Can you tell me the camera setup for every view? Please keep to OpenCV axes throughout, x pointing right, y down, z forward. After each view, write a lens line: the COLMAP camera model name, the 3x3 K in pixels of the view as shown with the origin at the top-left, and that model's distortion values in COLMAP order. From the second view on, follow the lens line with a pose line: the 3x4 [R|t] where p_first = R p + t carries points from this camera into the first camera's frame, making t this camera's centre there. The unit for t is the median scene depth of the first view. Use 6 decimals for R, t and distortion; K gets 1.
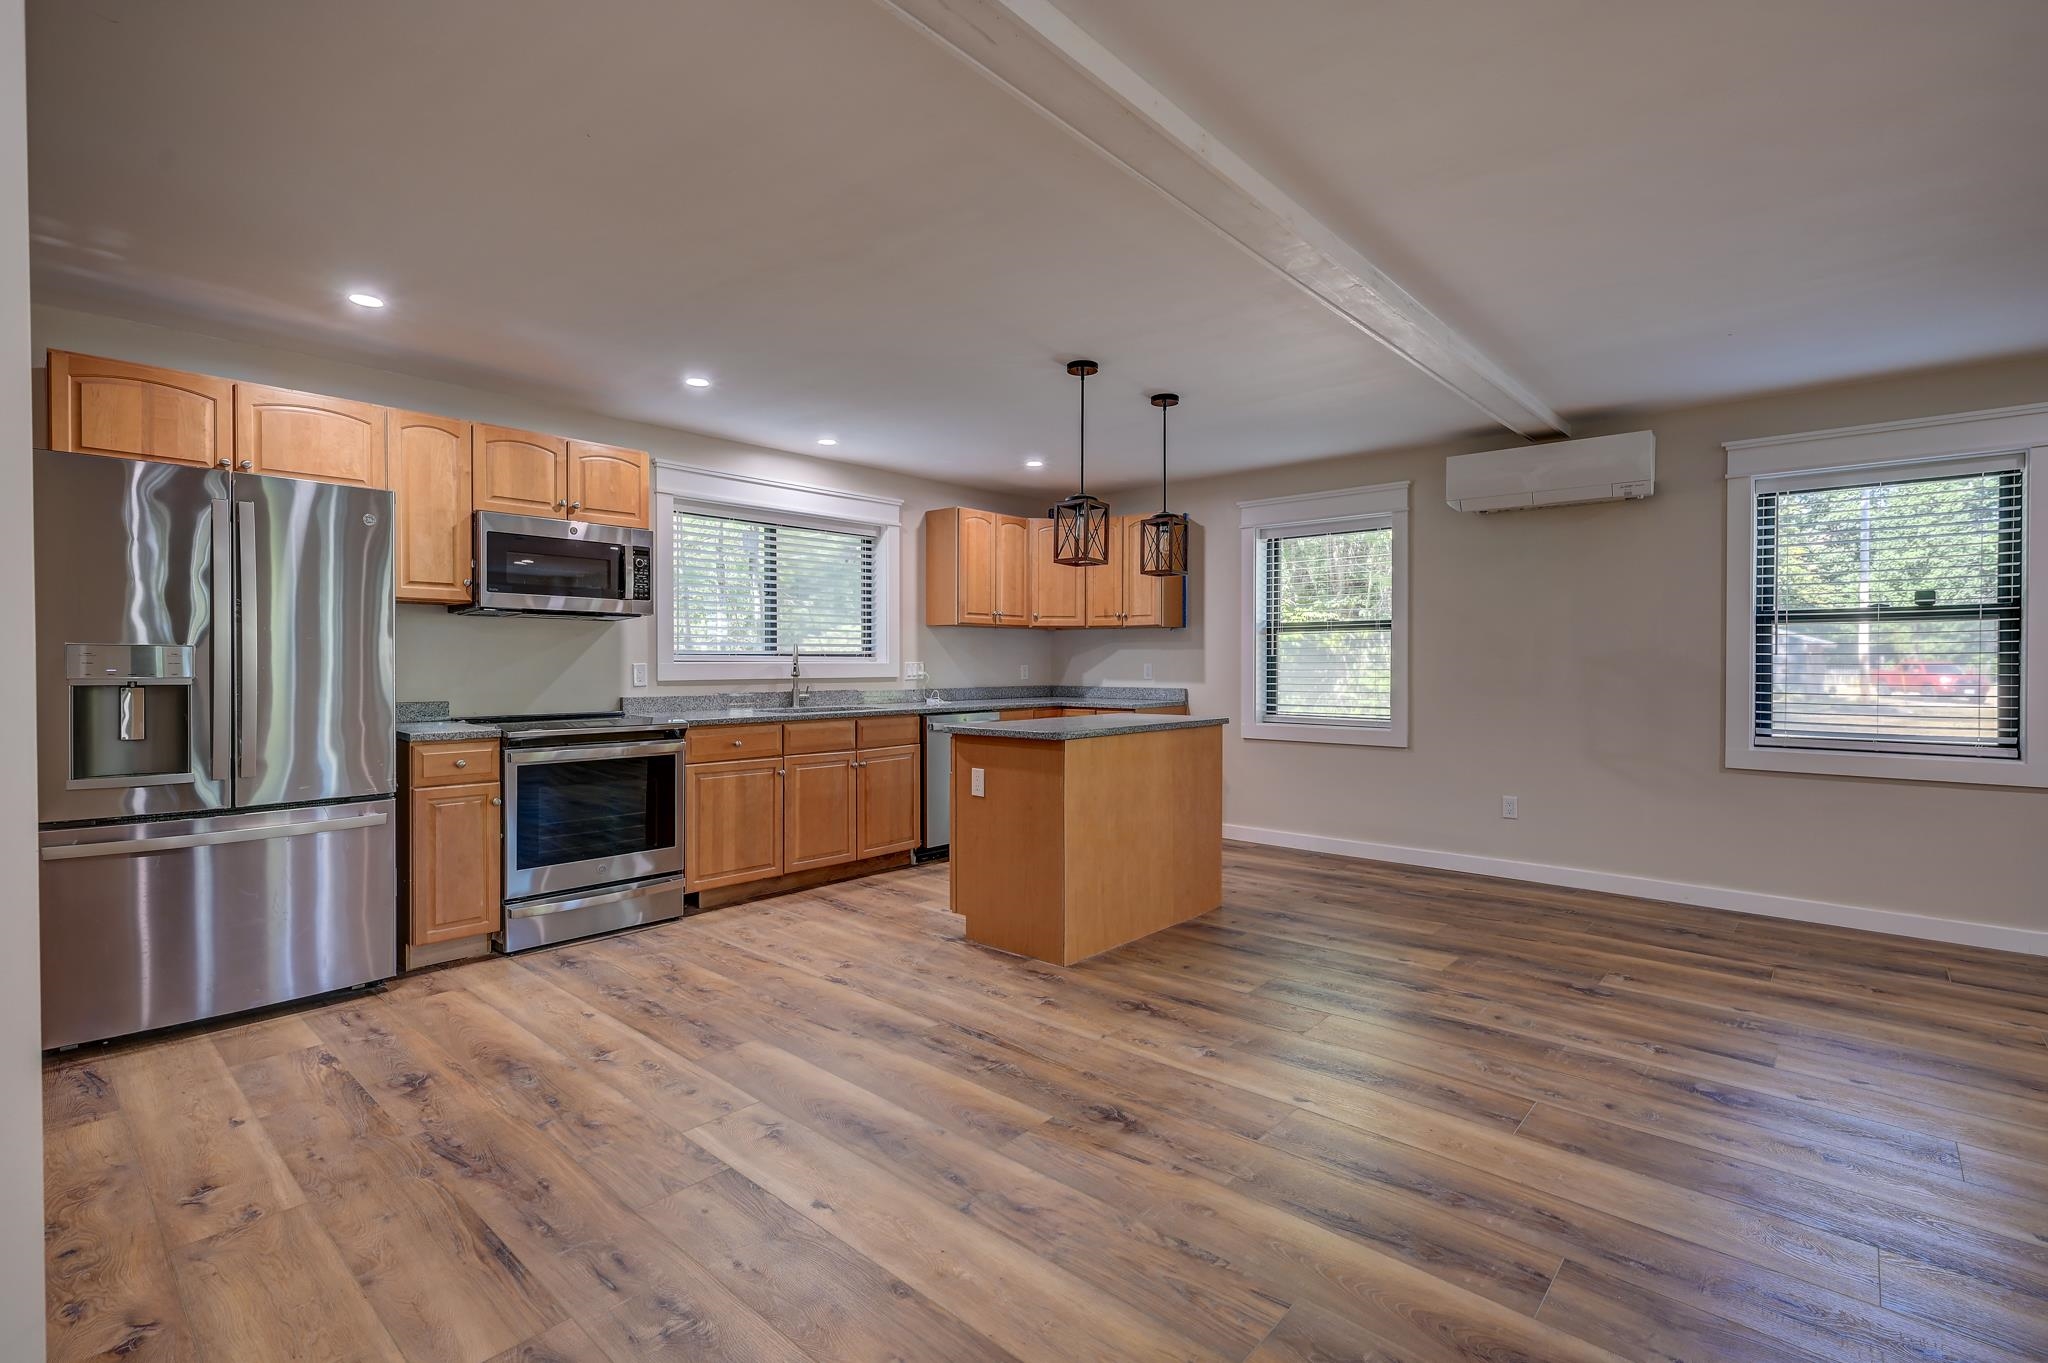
lens RADIAL K [[932.5, 0, 1029.4], [0, 932.5, 671.1], [0, 0, 1]] dist [0.000724, 0.000169]
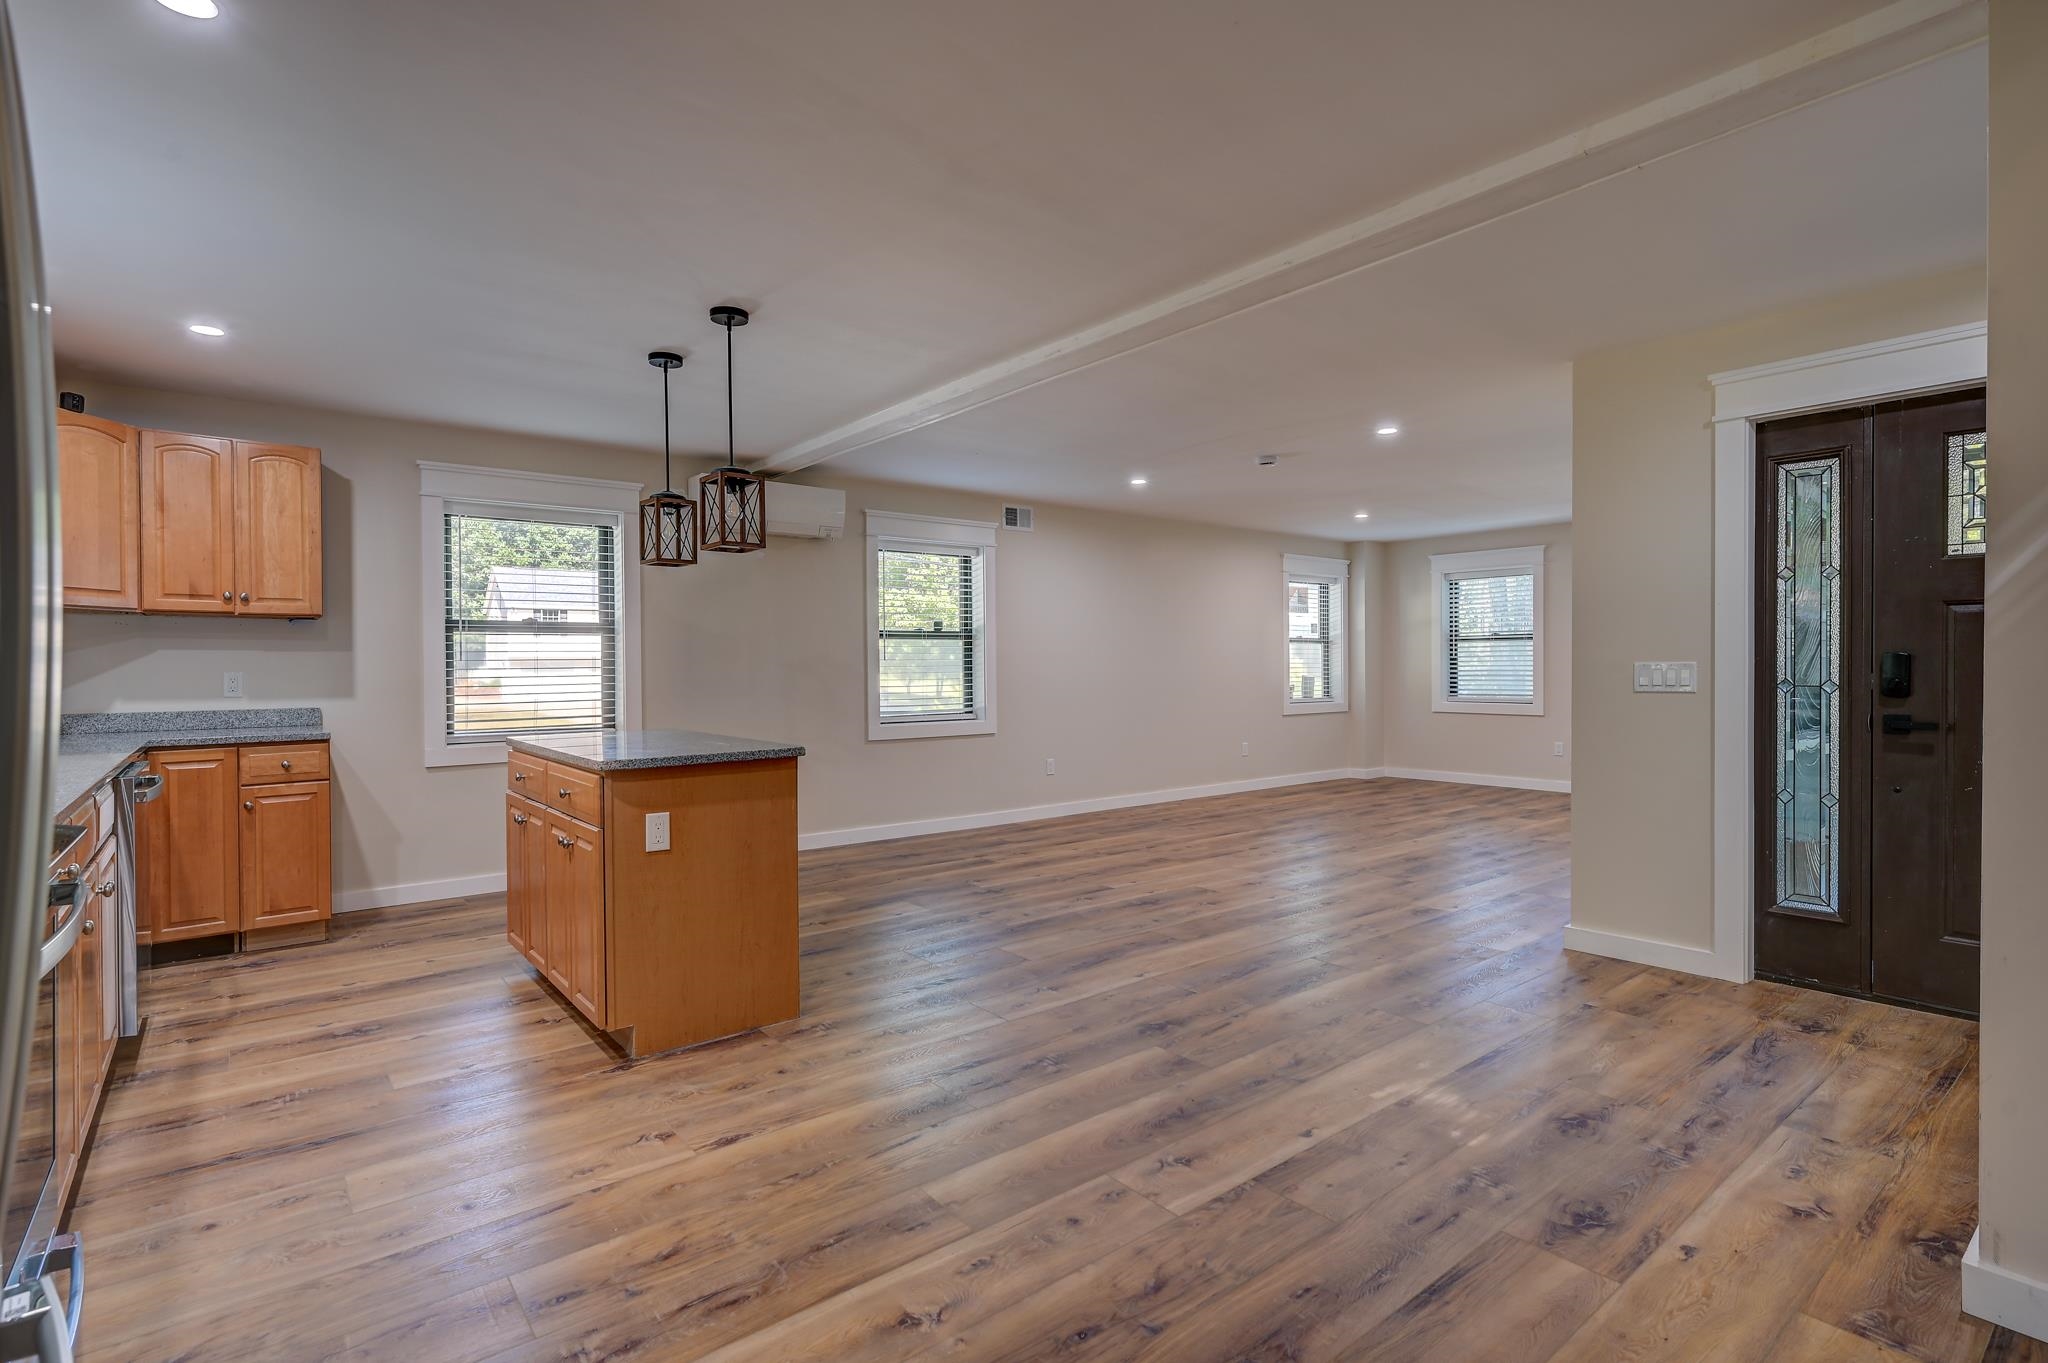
lens RADIAL K [[981.4, 0, 1028.9], [0, 981.4, 672.7], [0, 0, 1]] dist [0.000022, 0.000792]
pose [[0.165602, -0.009585, 0.986146, -0.752059], [0.016497, 0.999840, 0.006947, -0.005556], [-0.986055, 0.015118, 0.165734, 0.577678]]
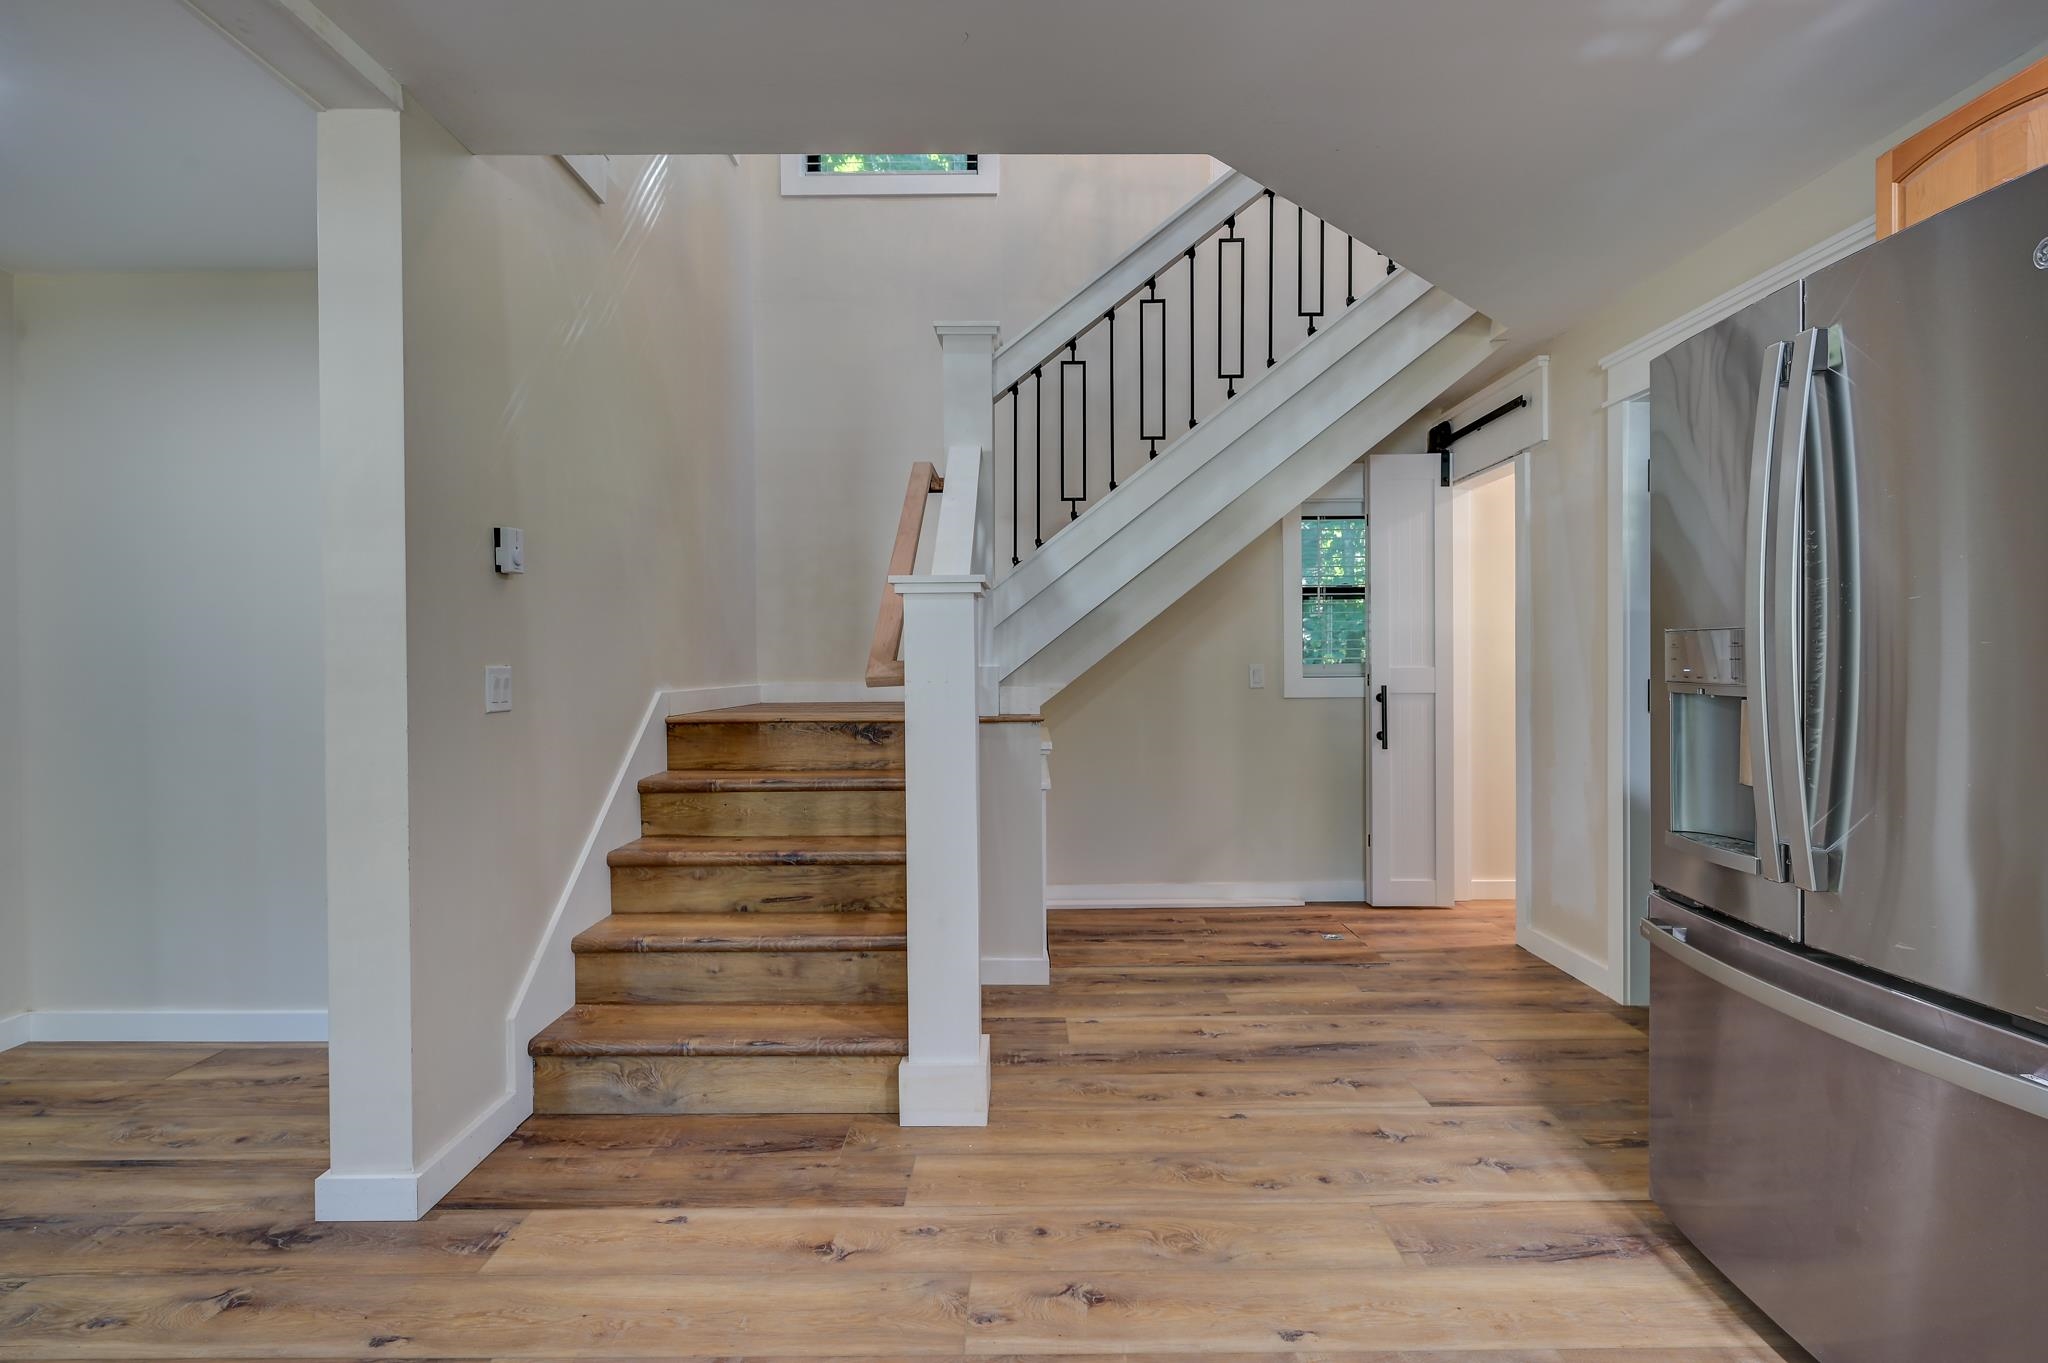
lens RADIAL K [[990.7, 0, 1023.0], [0, 990.7, 673.9], [0, 0, 1]] dist [-0.000242, -0.000084]
pose [[-0.747902, 0.009568, -0.663741, -0.137011], [-0.002096, 0.999857, 0.016774, -0.006089], [0.663806, 0.013936, -0.747775, 0.843855]]
